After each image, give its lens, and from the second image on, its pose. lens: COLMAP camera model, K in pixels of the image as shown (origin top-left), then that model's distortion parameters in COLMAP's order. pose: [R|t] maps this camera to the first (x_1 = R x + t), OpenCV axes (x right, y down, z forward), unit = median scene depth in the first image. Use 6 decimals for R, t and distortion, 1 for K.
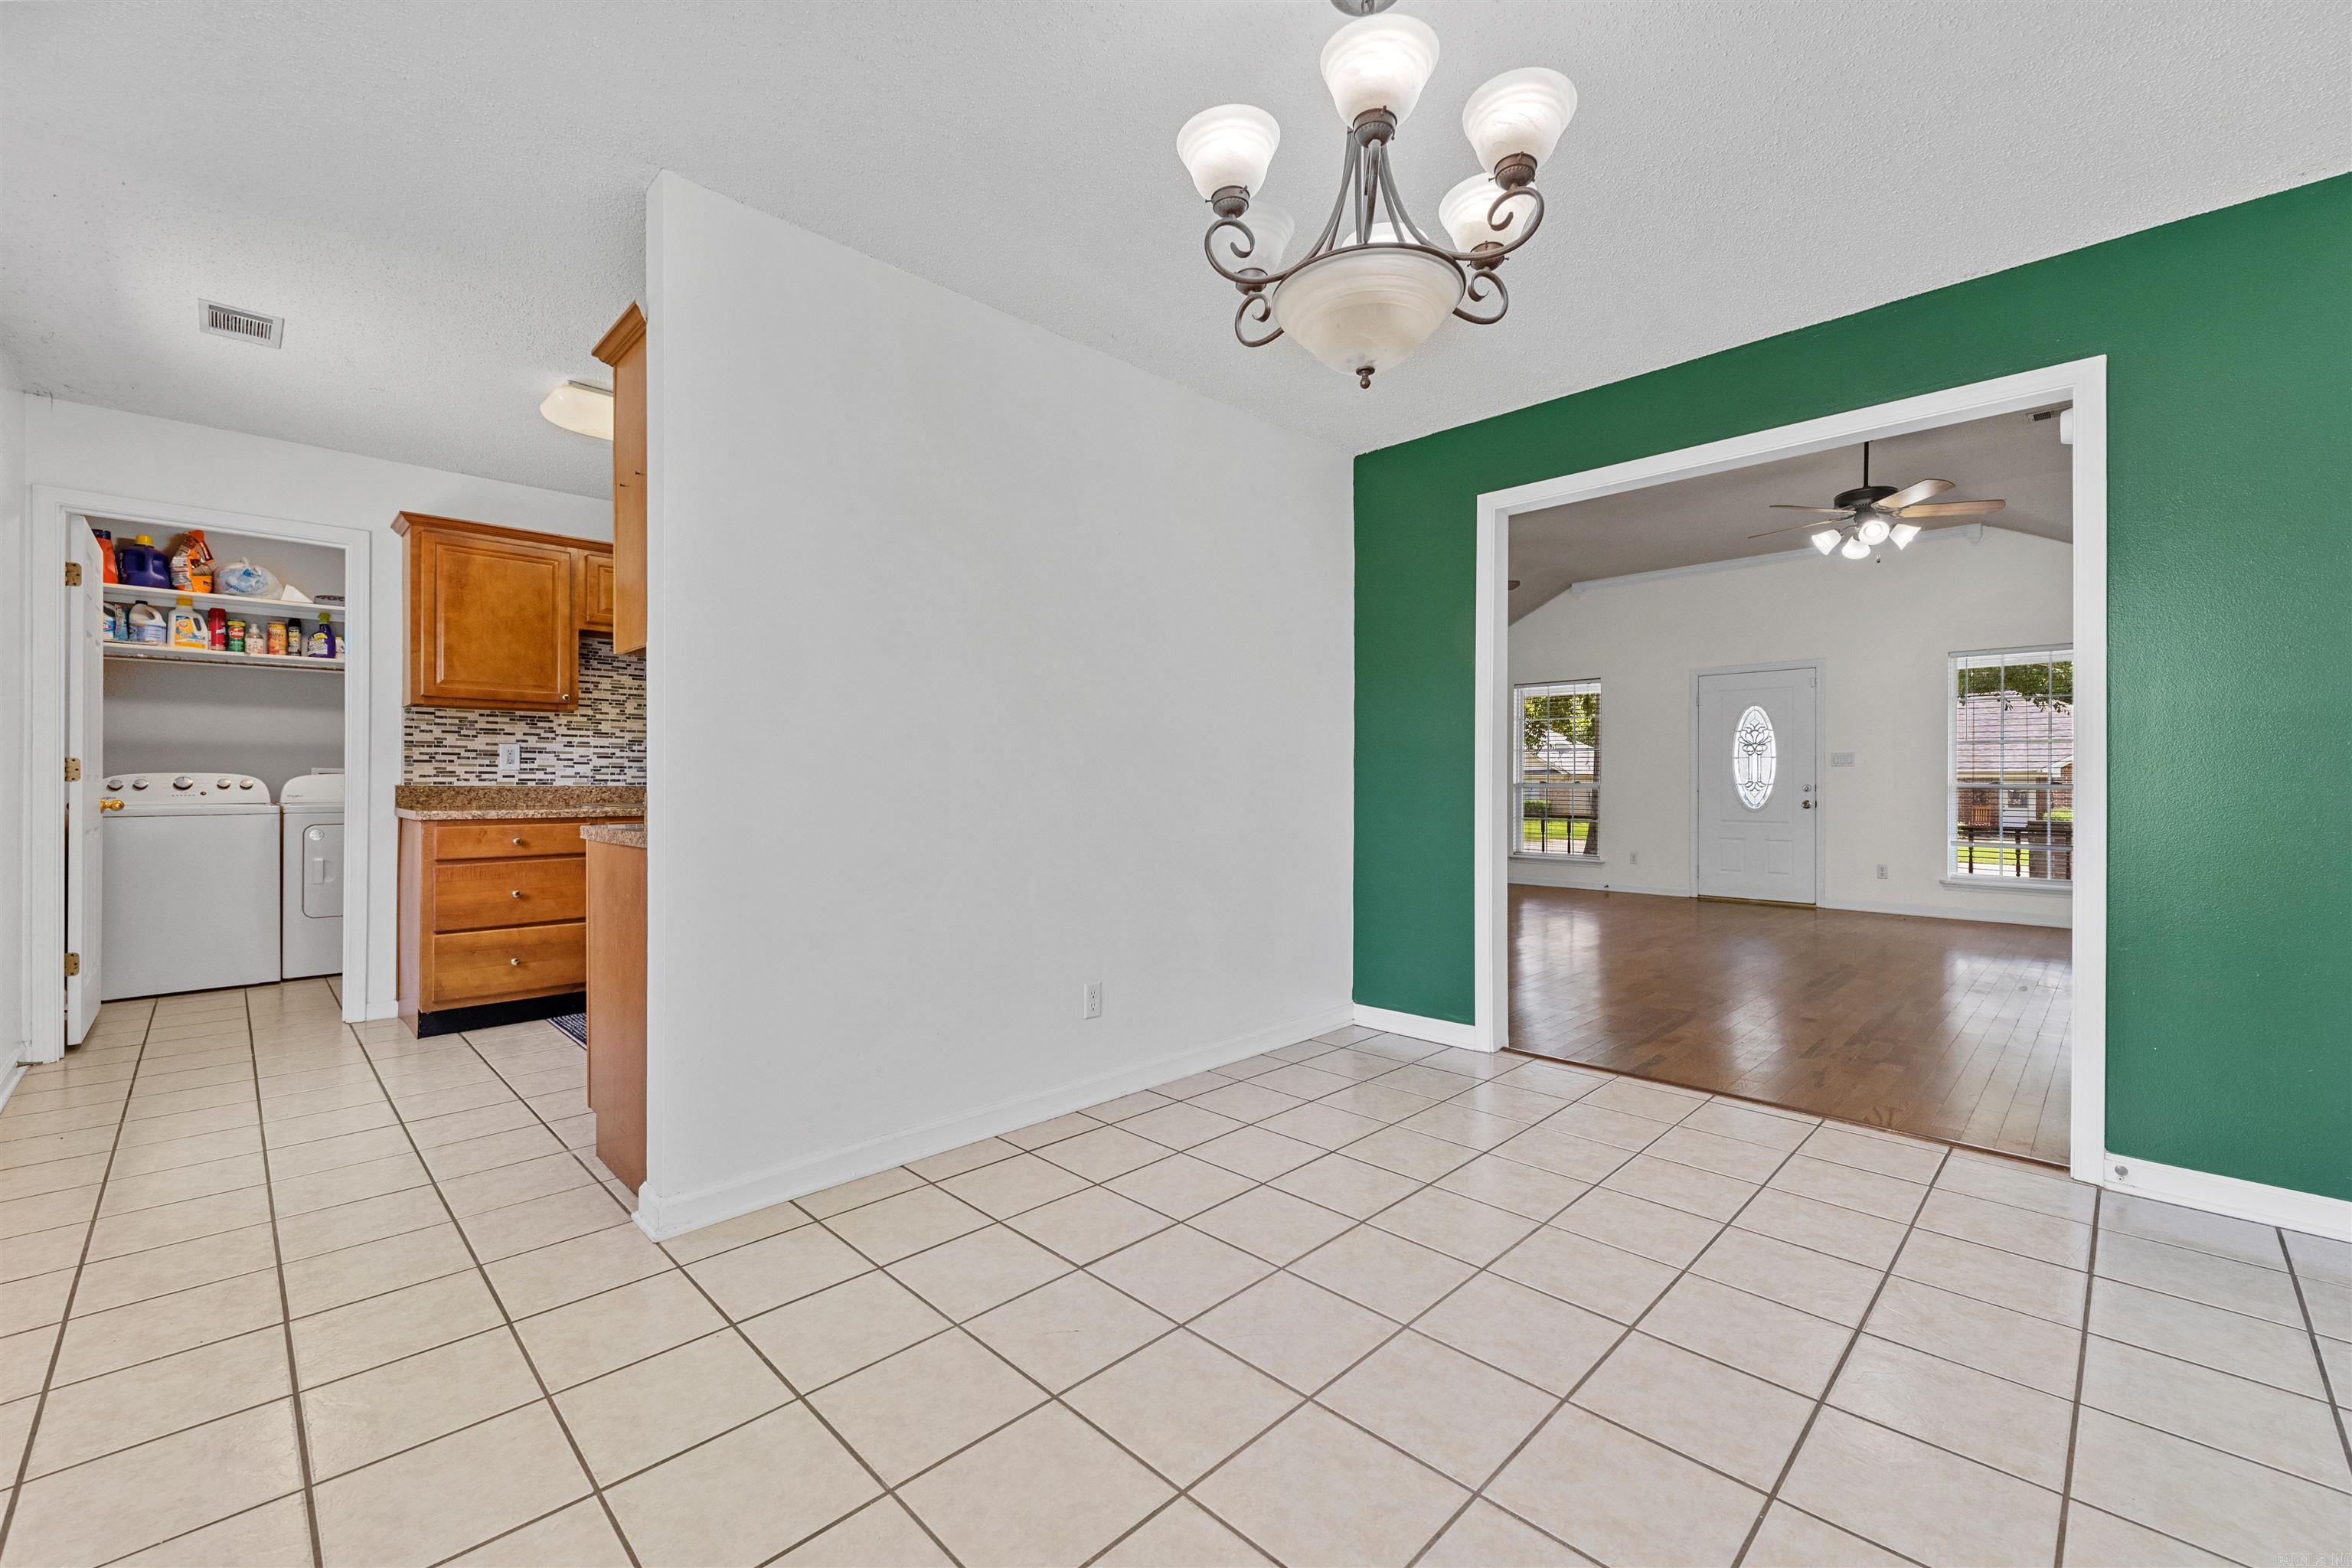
lens RADIAL K [[960.4, 0, 1176.5], [0, 960.4, 777.3], [0, 0, 1]] dist [0.001282, -0.000379]
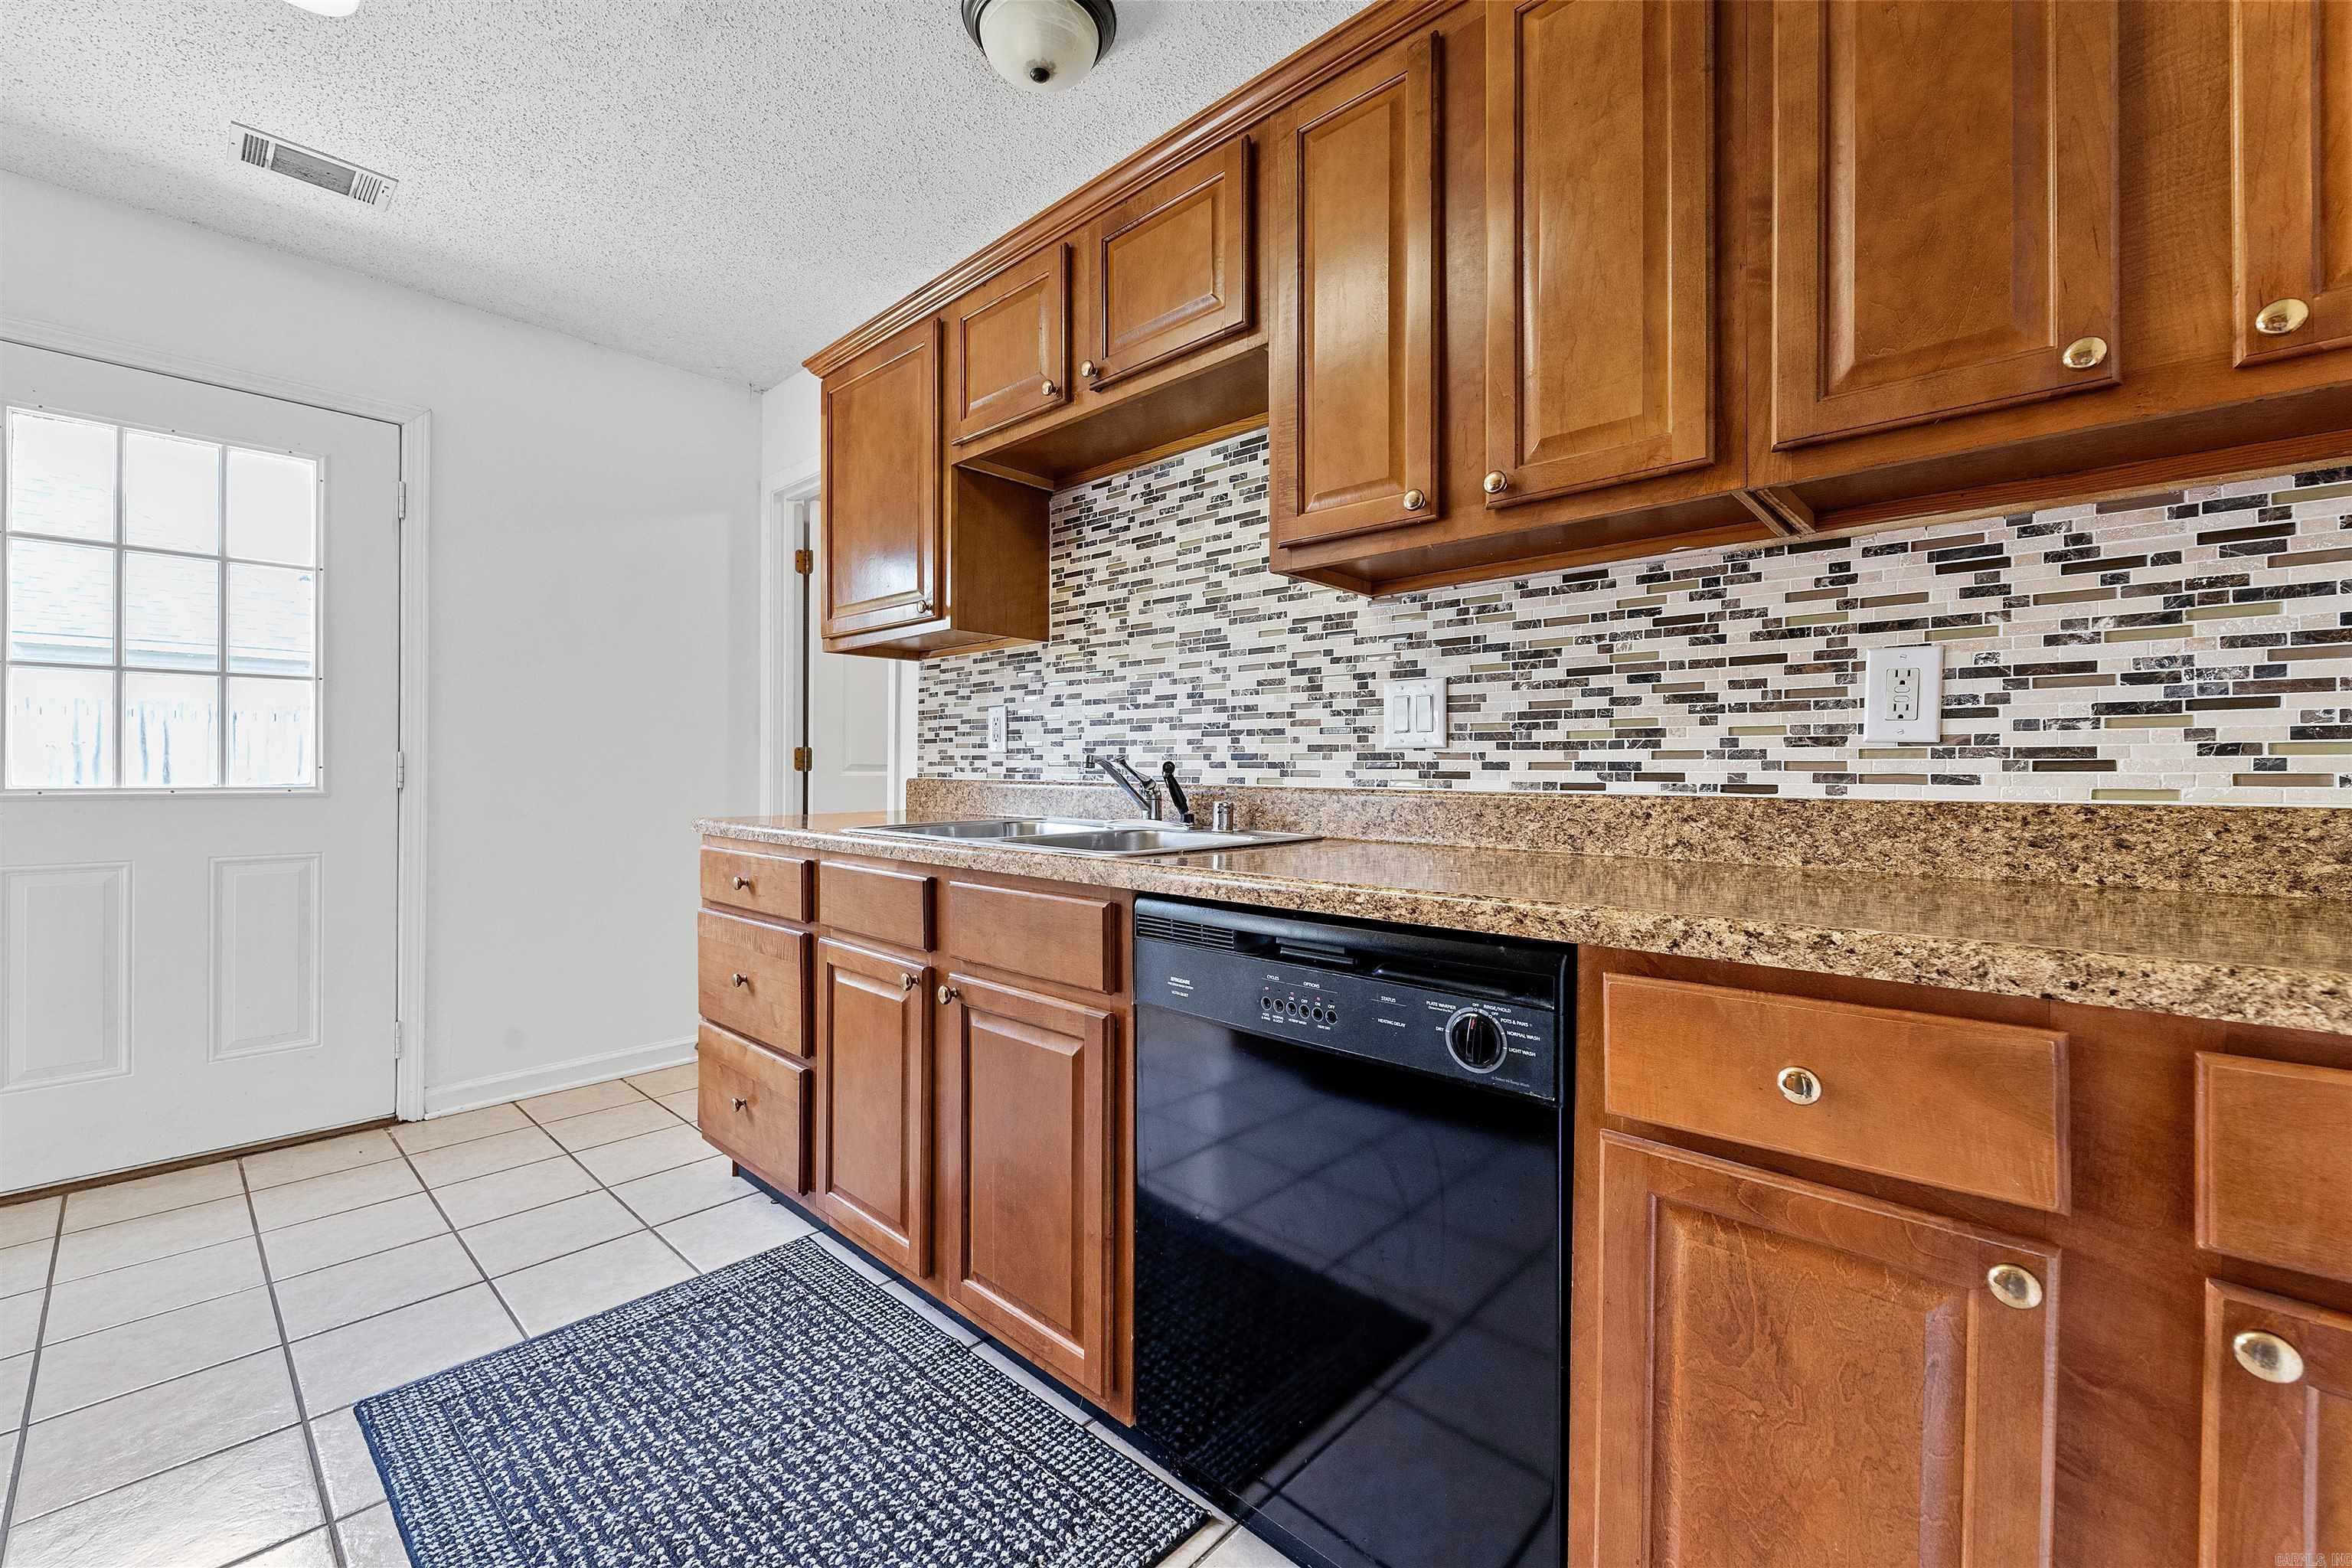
lens RADIAL K [[960.4, 0, 1176.5], [0, 960.4, 777.3], [0, 0, 1]] dist [0.001282, -0.000379]
pose [[0.041929, -0.008003, -0.999089, -0.121097], [-0.014866, 0.999852, -0.008633, 0.010073], [0.999010, 0.015214, 0.041804, 1.065355]]
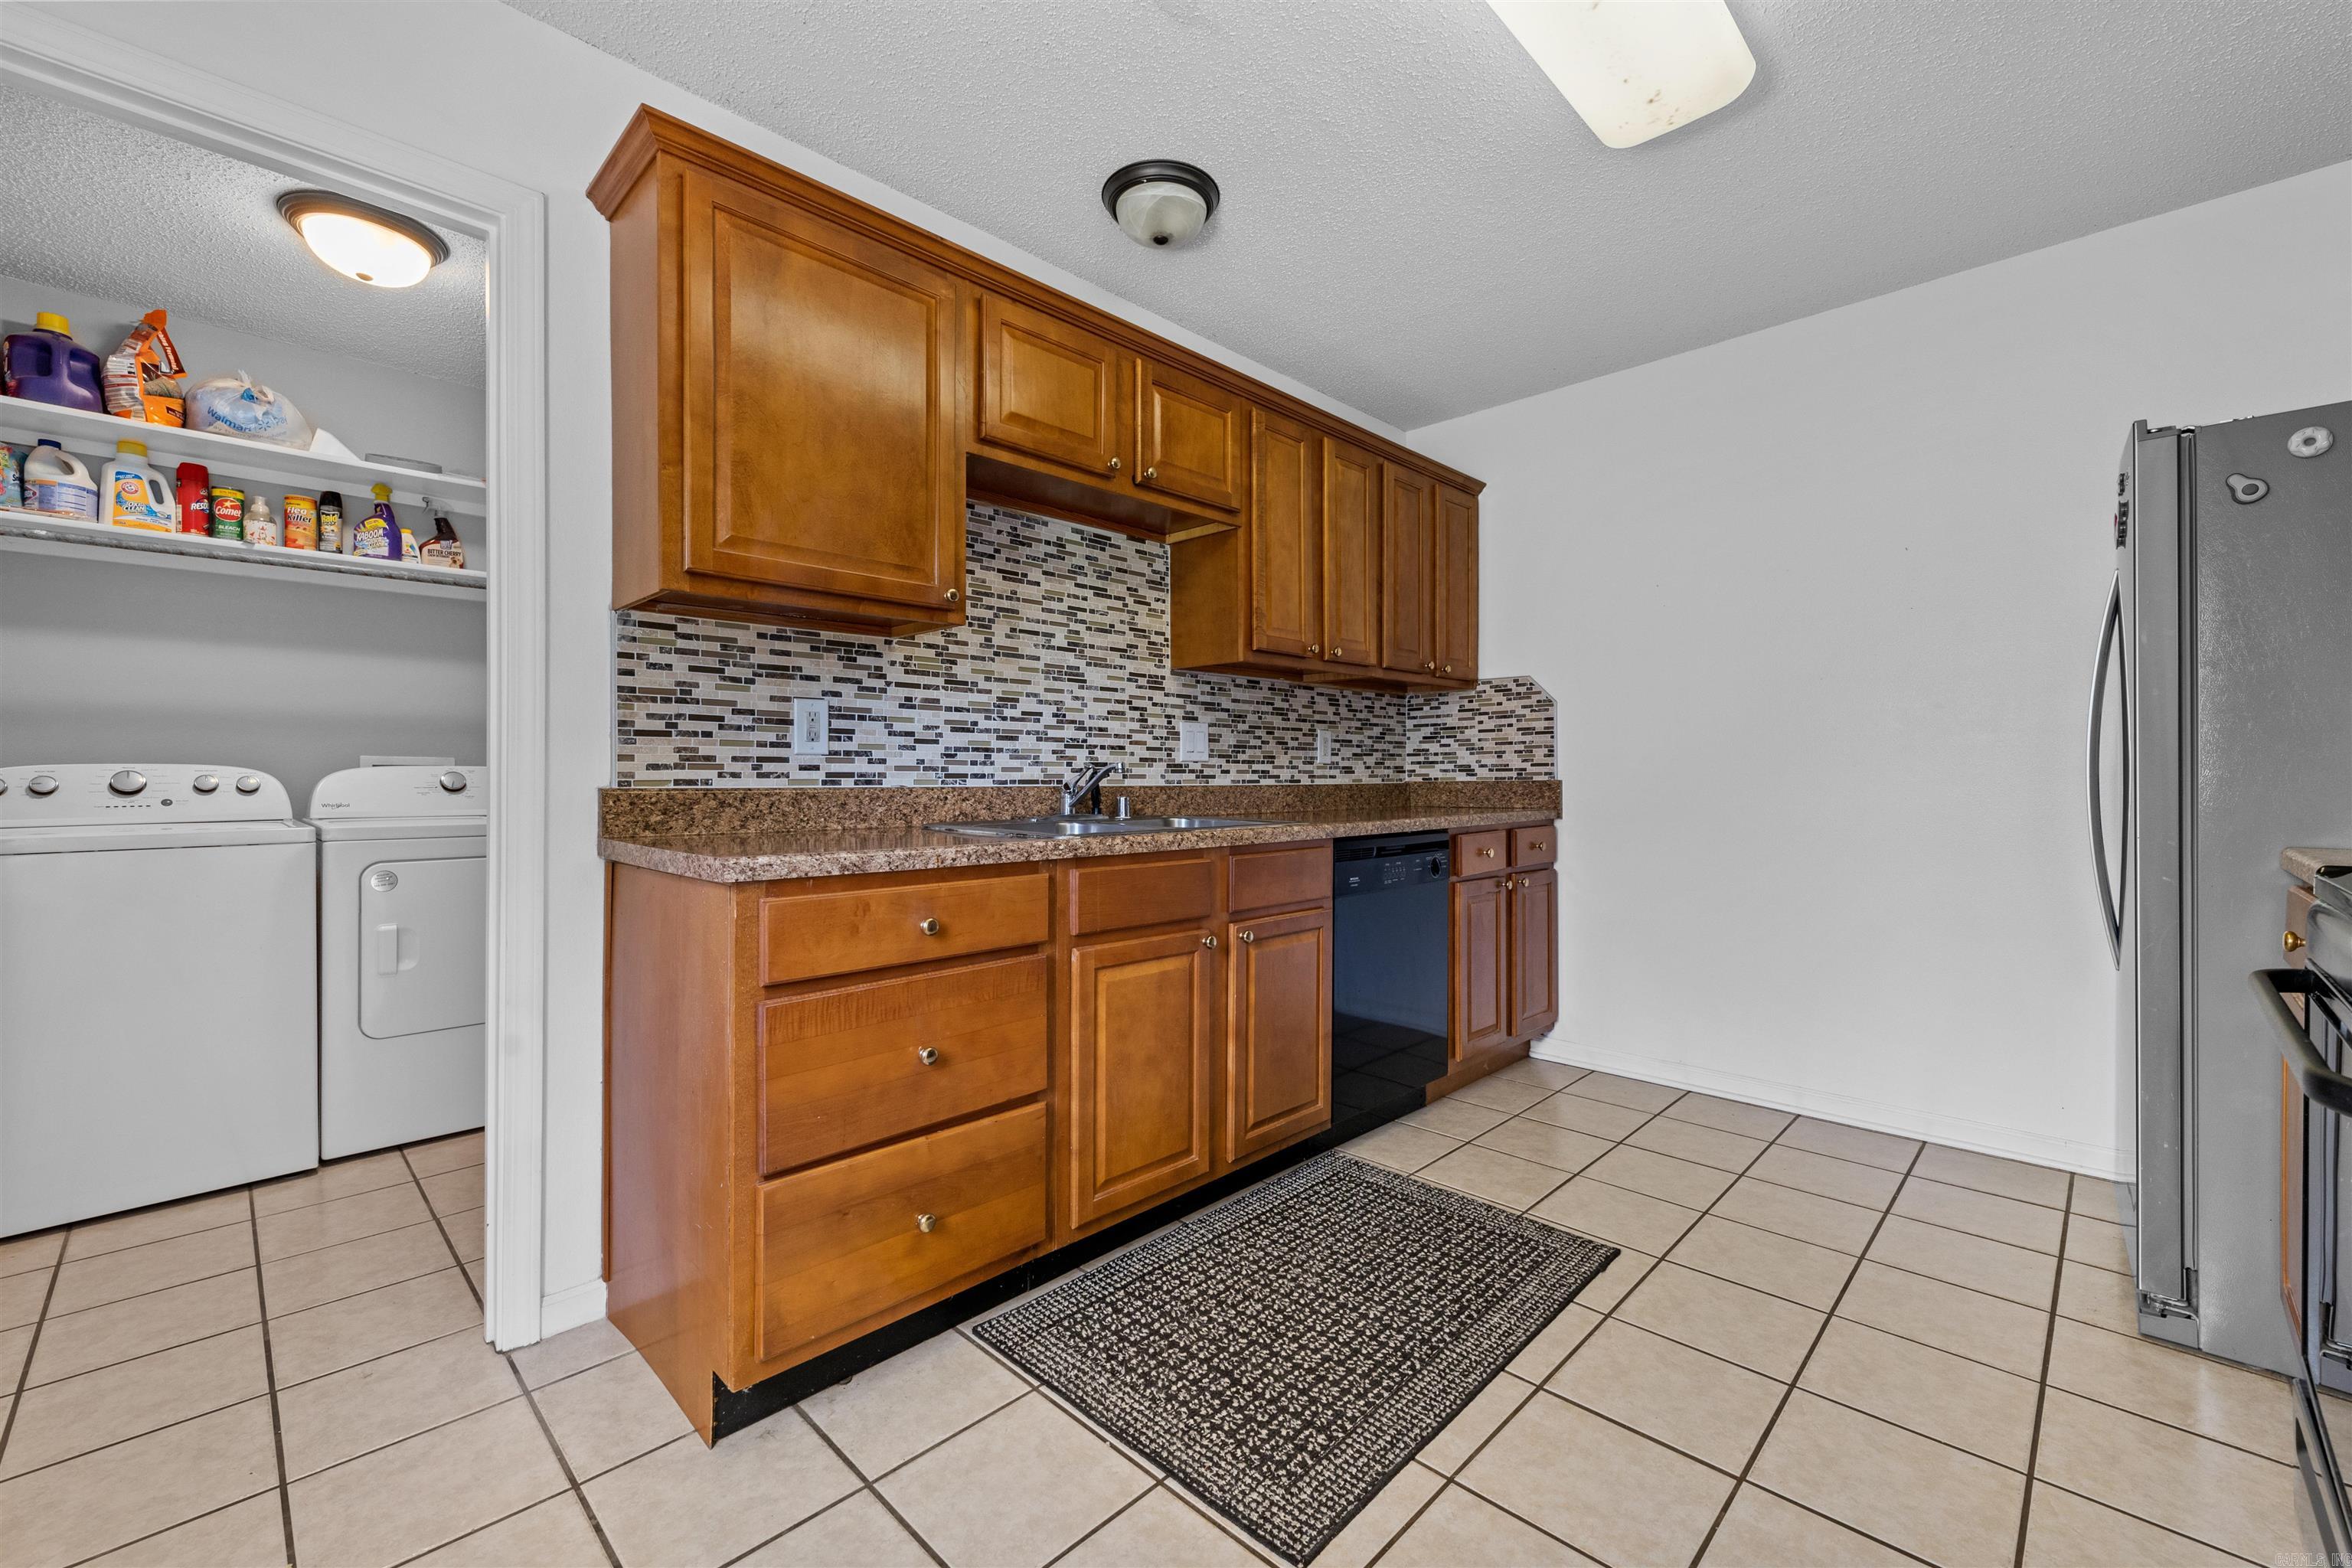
lens RADIAL K [[956.9, 0, 1163.9], [0, 956.9, 775.4], [0, 0, 1]] dist [0.001176, -0.000004]
pose [[0.999992, -0.002213, 0.003338, -0.513268], [0.002204, 0.999994, 0.002753, 0.001875], [-0.003344, -0.002746, 0.999991, 0.518864]]
